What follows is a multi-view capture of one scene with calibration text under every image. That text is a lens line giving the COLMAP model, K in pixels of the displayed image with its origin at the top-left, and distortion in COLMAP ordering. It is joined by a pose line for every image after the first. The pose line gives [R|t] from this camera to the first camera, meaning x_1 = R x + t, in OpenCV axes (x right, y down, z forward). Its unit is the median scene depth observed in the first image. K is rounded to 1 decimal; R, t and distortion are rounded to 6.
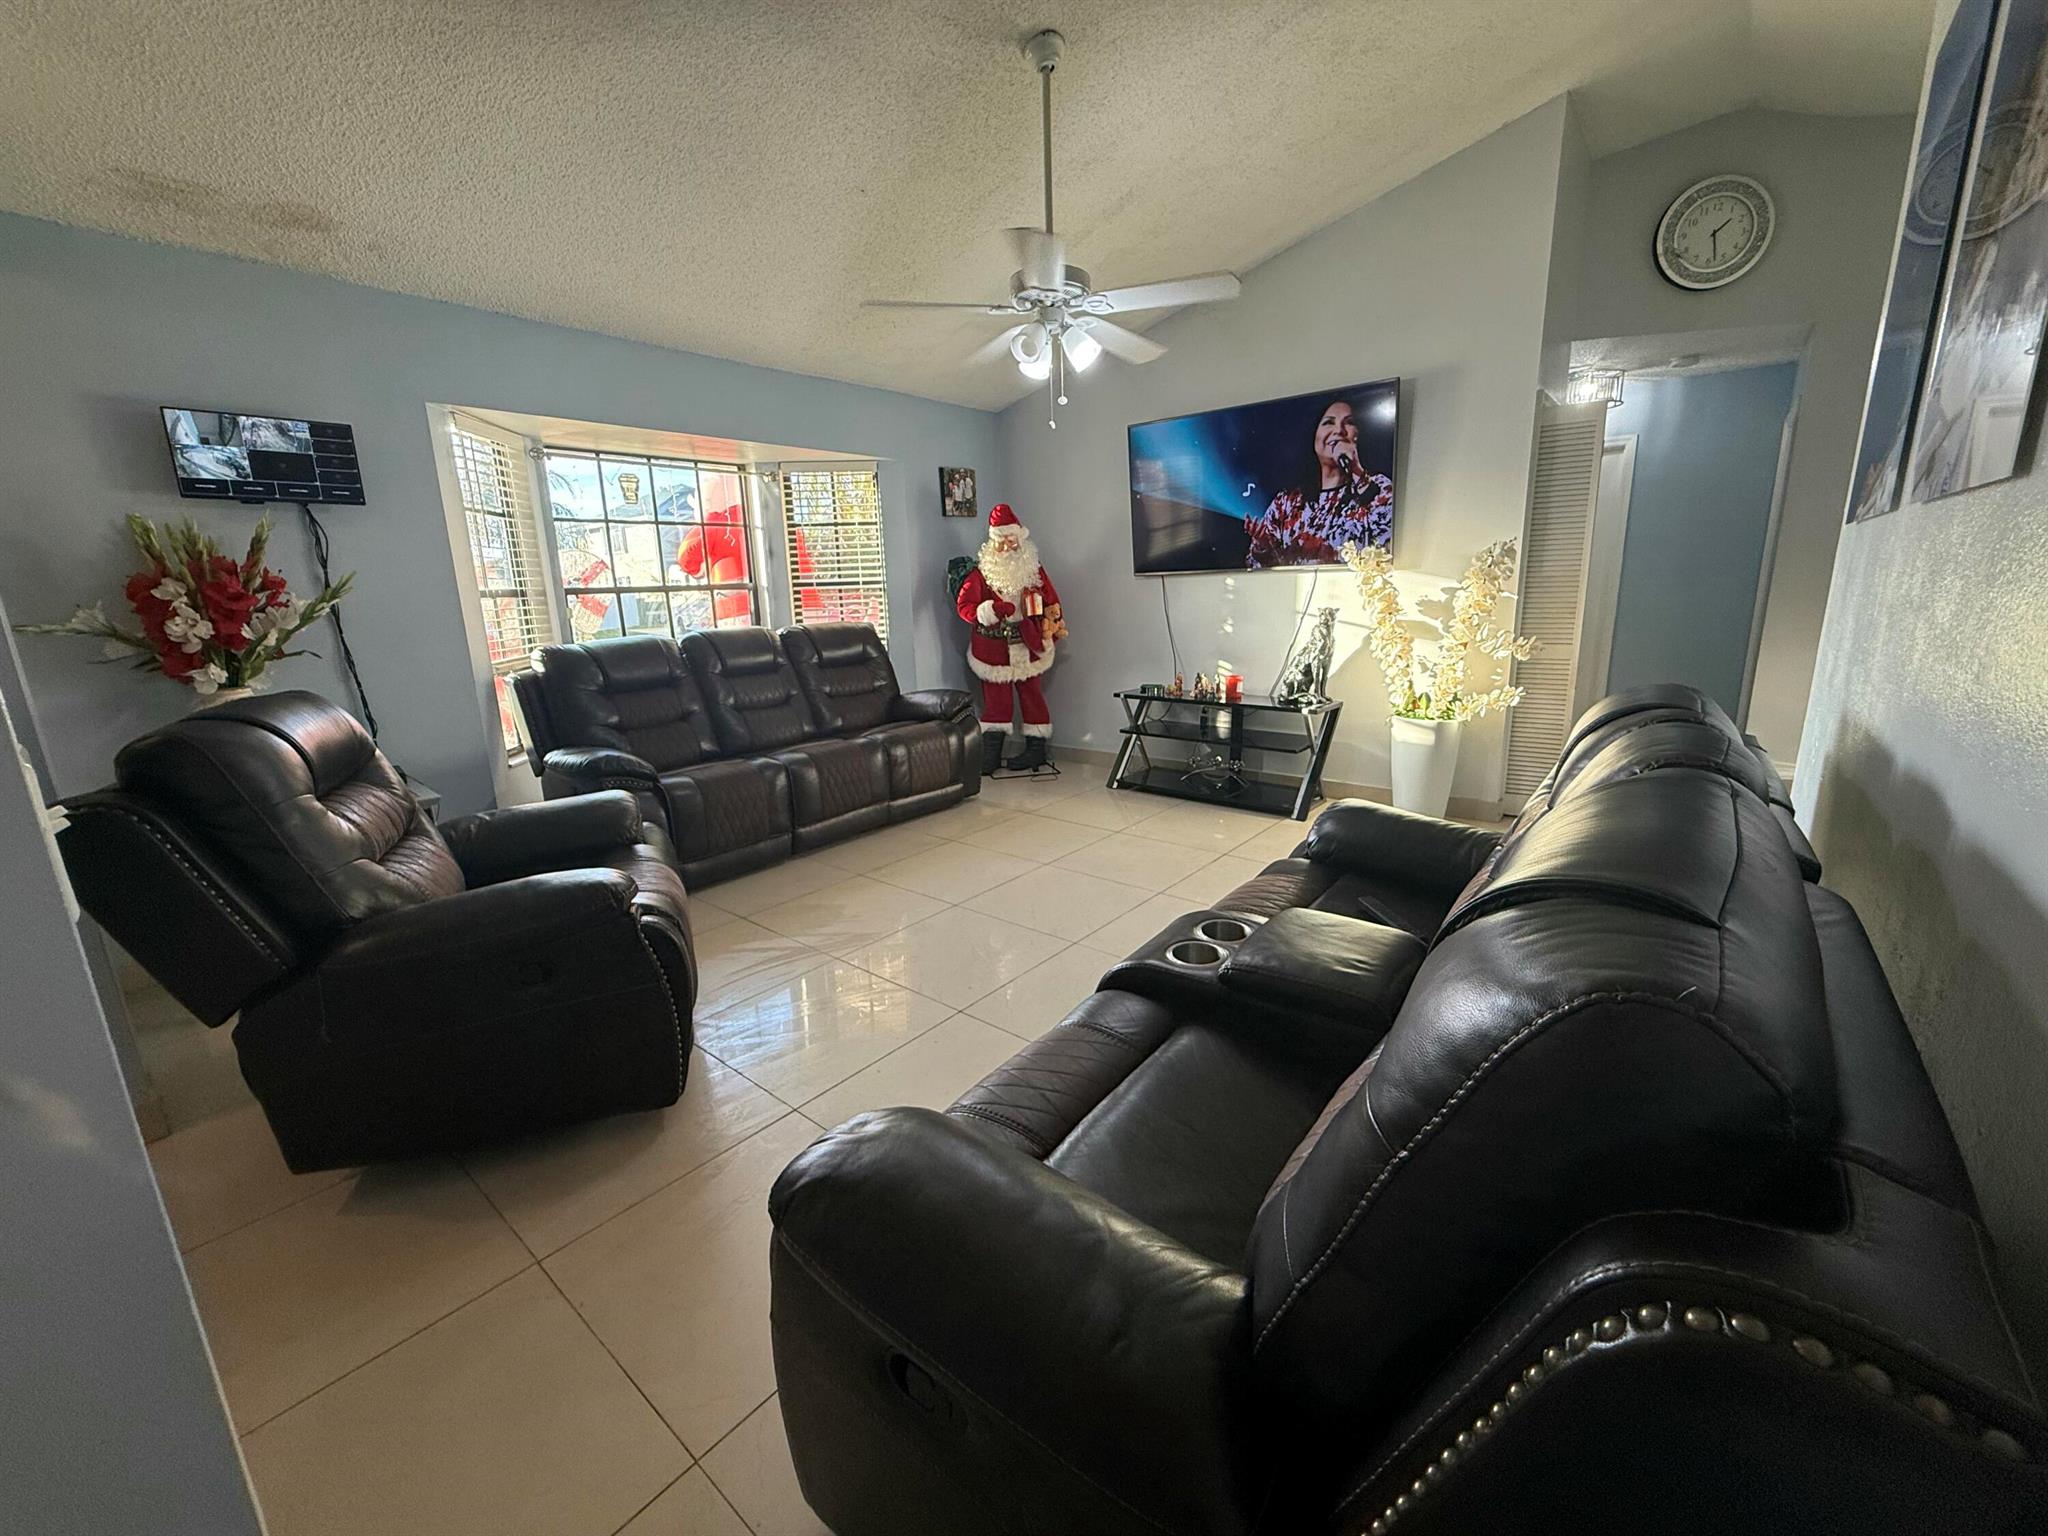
lens RADIAL K [[825.6, 0, 1013.8], [0, 825.6, 774.9], [0, 0, 1]] dist [0.000699, -0.000449]
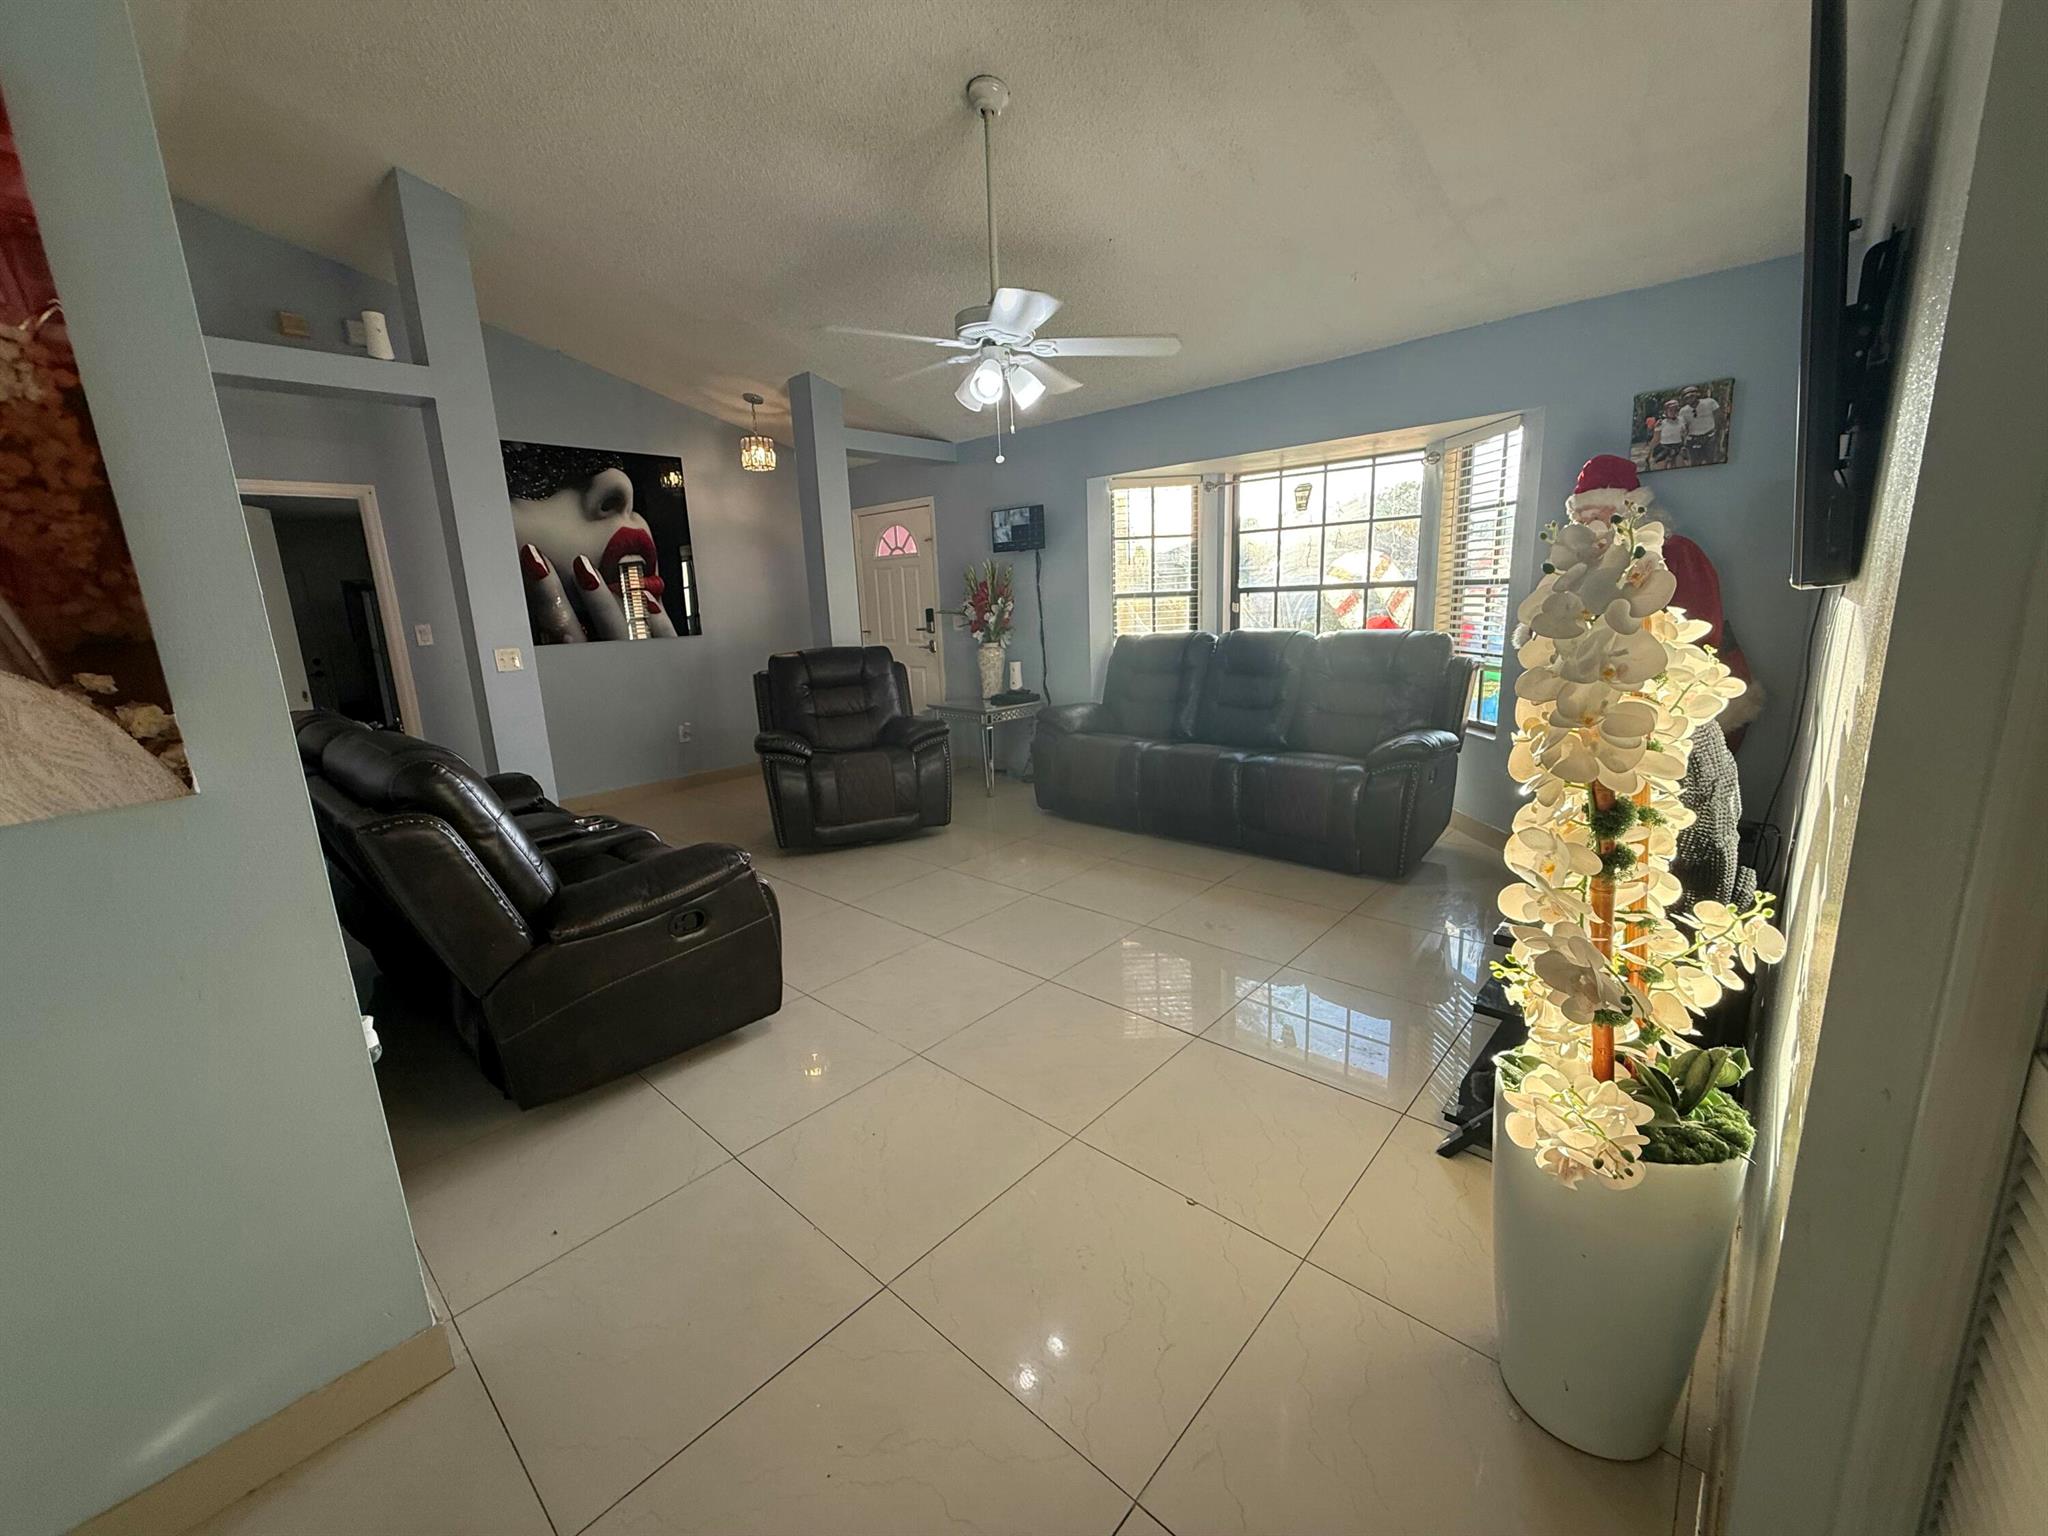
lens RADIAL K [[825.6, 0, 1018.0], [0, 825.6, 782.2], [0, 0, 1]] dist [0.000699, -0.000449]
pose [[-0.044724, 0.251778, -0.966751, 1.101445], [-0.184542, 0.948983, 0.255688, -0.301831], [0.981806, 0.189842, 0.004022, 1.064453]]
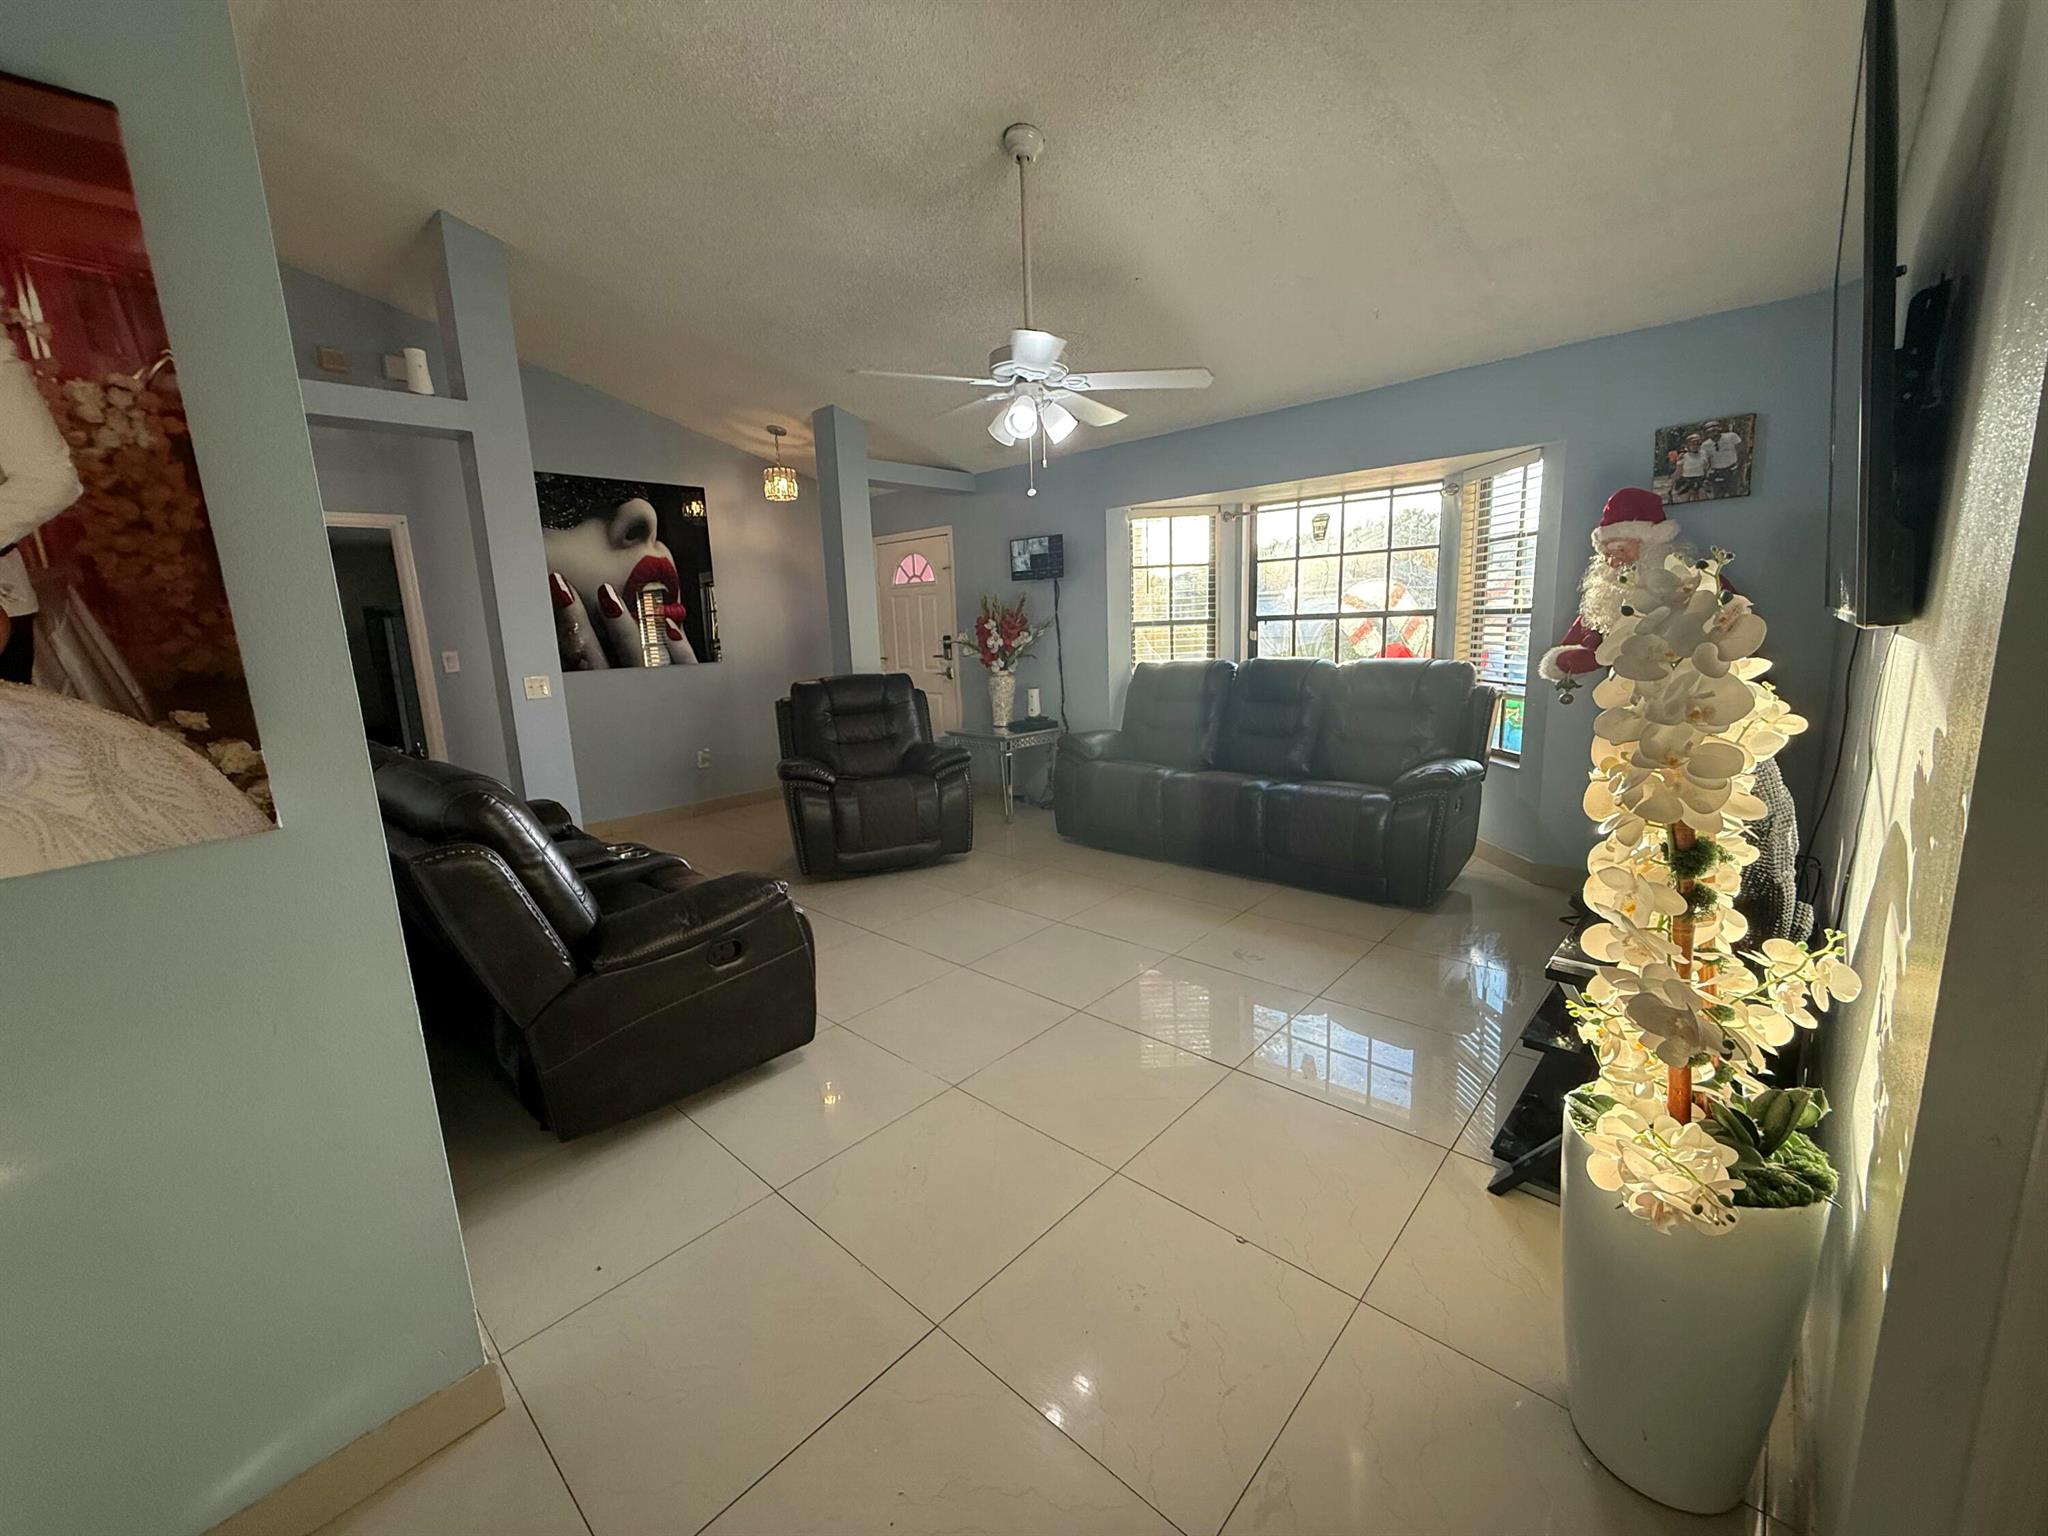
lens RADIAL K [[825.6, 0, 1018.1], [0, 825.6, 781.7], [0, 0, 1]] dist [0.000699, -0.000449]
pose [[-0.050287, 0.223021, -0.973516, 1.104243], [-0.185492, 0.955704, 0.228522, -0.302193], [0.981358, 0.192071, -0.006691, 1.031769]]
